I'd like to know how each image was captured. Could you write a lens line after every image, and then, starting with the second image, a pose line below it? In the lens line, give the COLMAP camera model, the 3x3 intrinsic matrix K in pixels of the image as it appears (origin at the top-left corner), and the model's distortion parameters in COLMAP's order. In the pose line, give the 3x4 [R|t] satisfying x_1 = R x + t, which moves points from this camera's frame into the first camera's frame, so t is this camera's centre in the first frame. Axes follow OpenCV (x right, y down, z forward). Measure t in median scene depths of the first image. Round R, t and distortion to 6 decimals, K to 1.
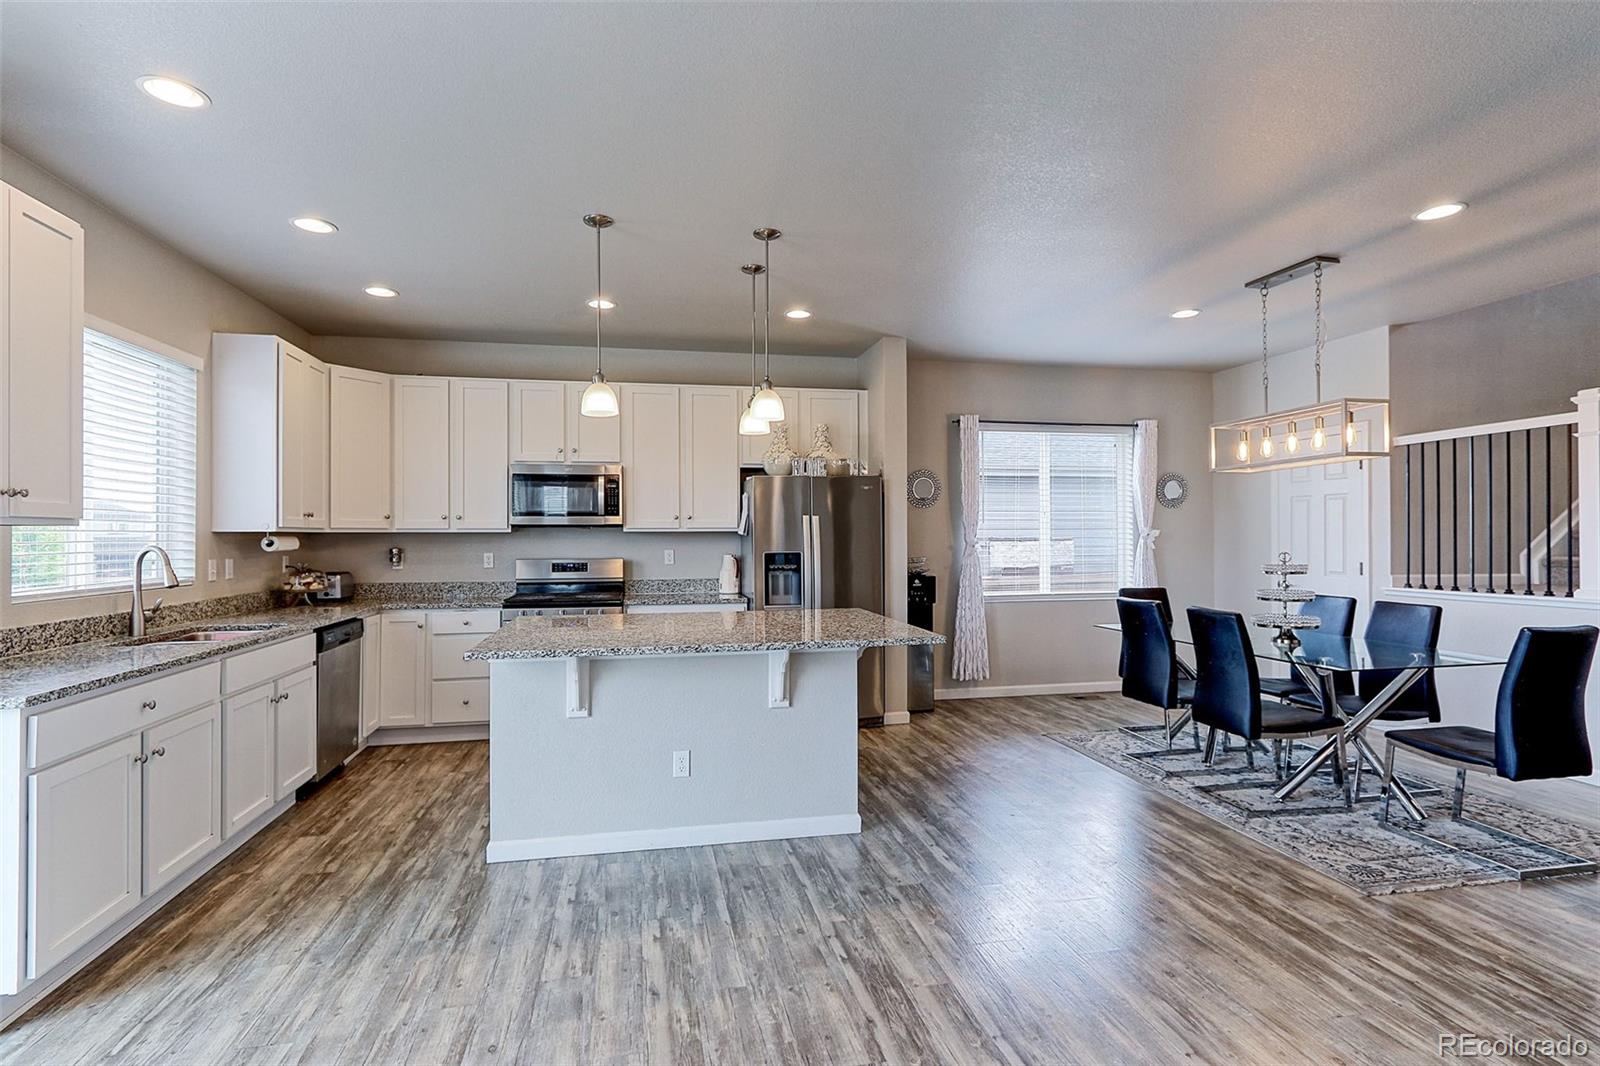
lens RADIAL K [[761.8, 0, 800.0], [0, 761.8, 533.0], [0, 0, 1]] dist [0.005961, 0.000774]
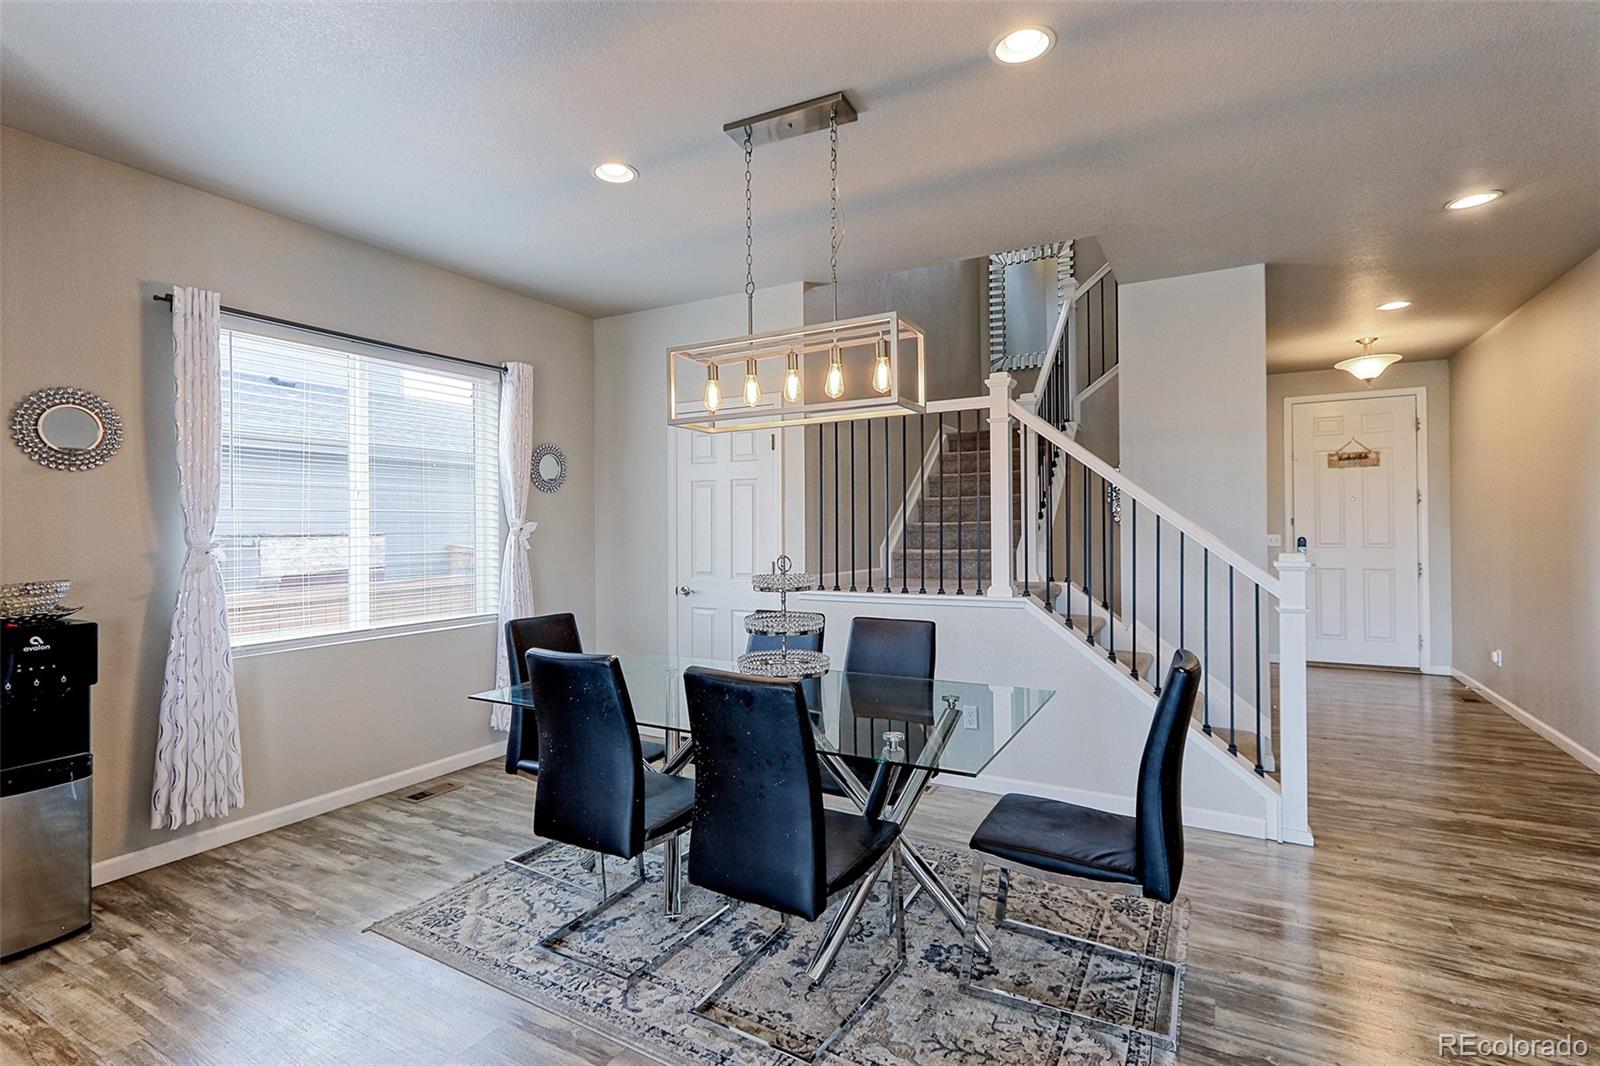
lens RADIAL K [[755.0, 0, 782.0], [0, 755.0, 526.2], [0, 0, 1]] dist [0.003172, 0.000474]
pose [[0.666770, 0.001134, 0.745263, 0.141039], [0.000476, 0.999998, -0.001948, 0.001518], [-0.745264, 0.001654, 0.666768, 0.500037]]
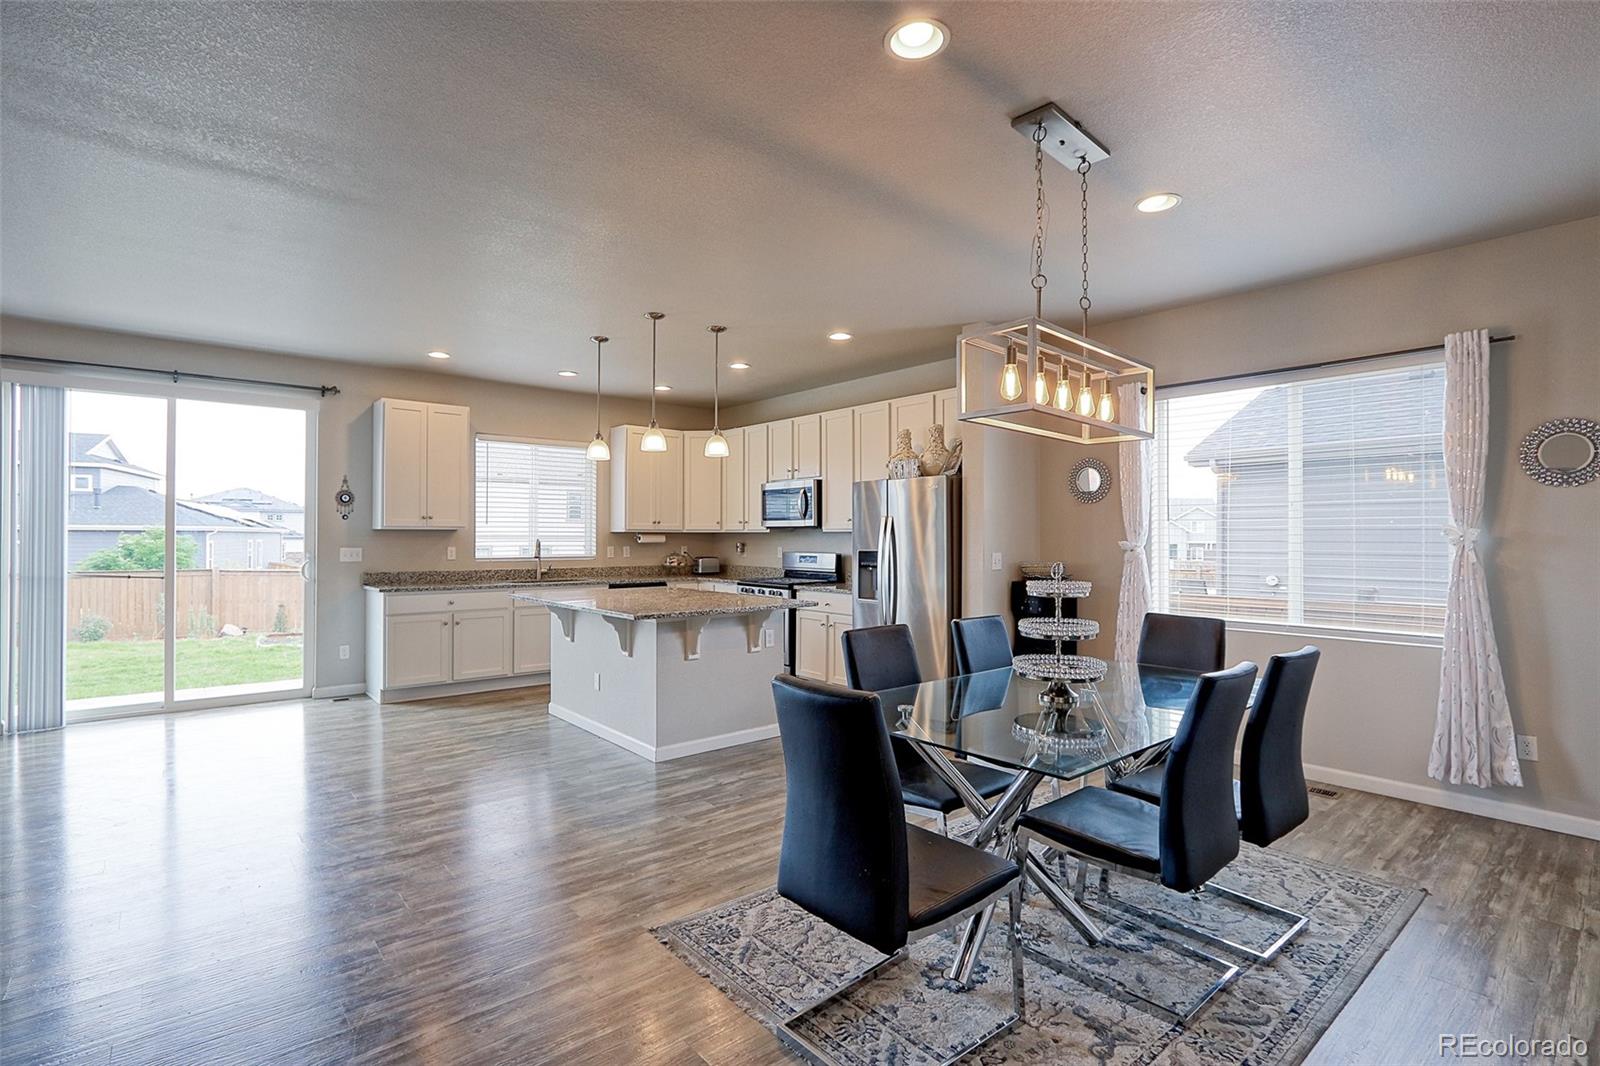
lens RADIAL K [[746.2, 0, 800.0], [0, 746.2, 533.0], [0, 0, 1]] dist [-0.002112, 0.000033]
pose [[0.490324, 0.001479, -0.871539, 0.936430], [-0.002101, 0.999998, 0.000516, -0.000647], [0.871537, 0.001578, 0.490326, 0.420315]]
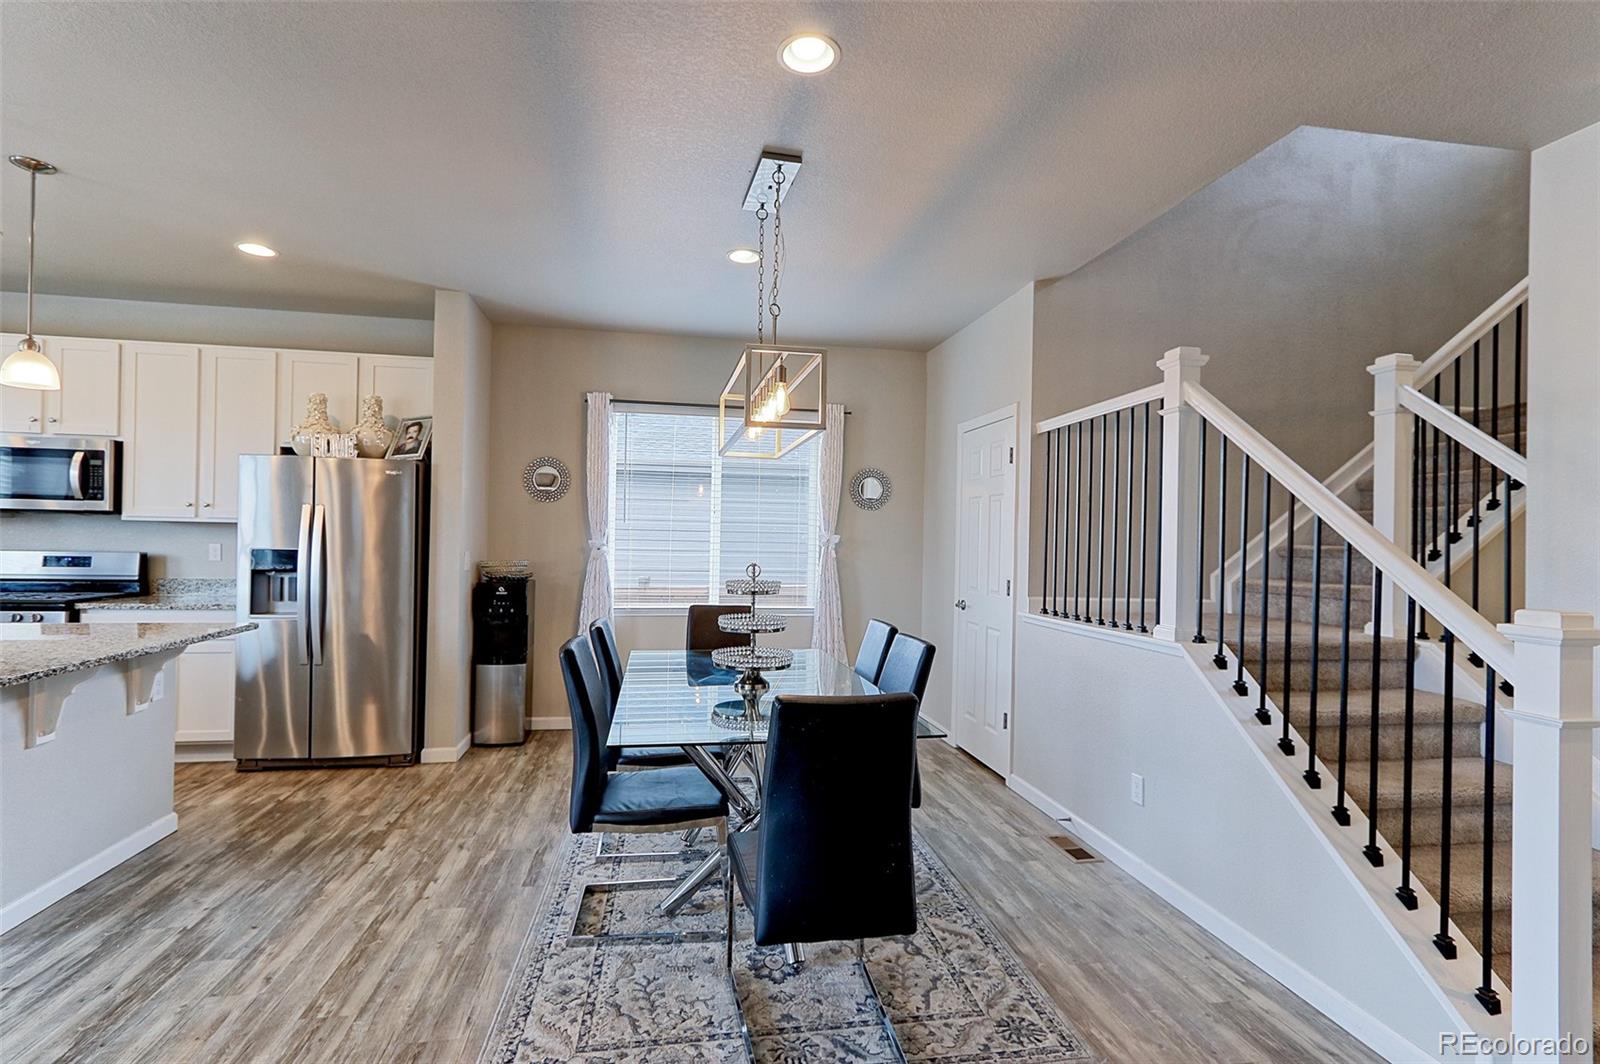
lens RADIAL K [[734.8, 0, 786.0], [0, 734.8, 534.6], [0, 0, 1]] dist [0.004082, 0.000644]
pose [[0.999198, 0.024289, -0.031834, 0.591248], [-0.024380, 0.999700, -0.002493, -0.001648], [0.031764, 0.003267, 0.999490, 0.253548]]
